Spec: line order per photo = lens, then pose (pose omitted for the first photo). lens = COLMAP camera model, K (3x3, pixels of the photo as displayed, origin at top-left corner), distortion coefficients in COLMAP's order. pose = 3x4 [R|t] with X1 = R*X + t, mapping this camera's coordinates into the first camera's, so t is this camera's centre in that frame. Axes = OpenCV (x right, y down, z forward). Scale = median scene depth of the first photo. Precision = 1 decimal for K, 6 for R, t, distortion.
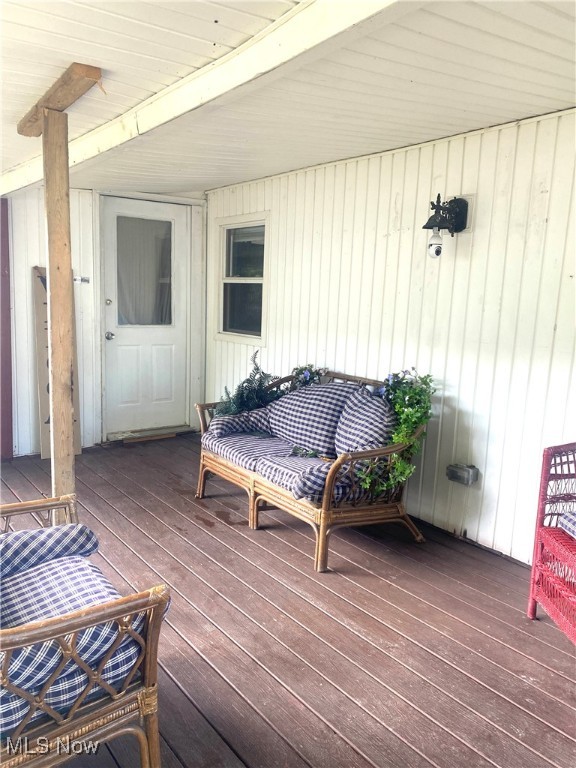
lens RADIAL K [[576.6, 0, 288.0], [0, 576.6, 384.0], [0, 0, 1]] dist [0.010580, -0.003086]
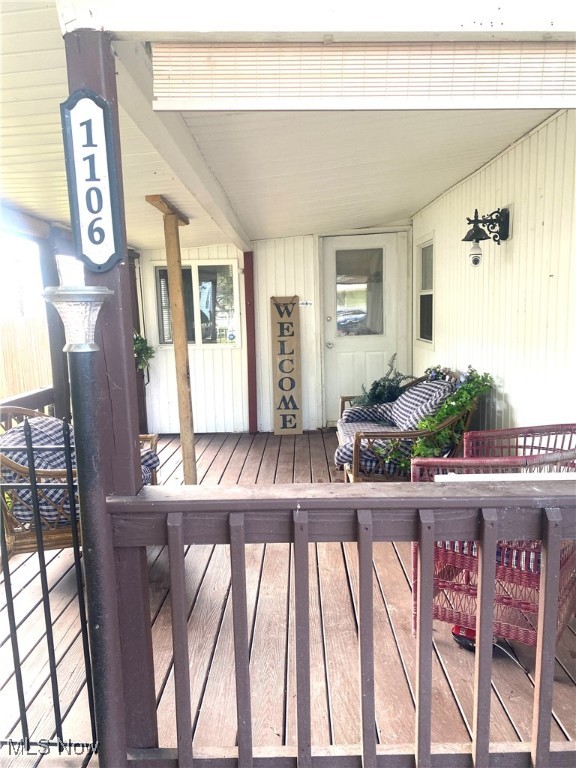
lens RADIAL K [[576.6, 0, 288.0], [0, 576.6, 384.0], [0, 0, 1]] dist [0.010580, -0.003086]
pose [[0.782752, 0.016202, -0.622123, 0.541525], [-0.026715, 0.999614, -0.007579, 0.020096], [0.621761, 0.022552, 0.782883, -0.071103]]
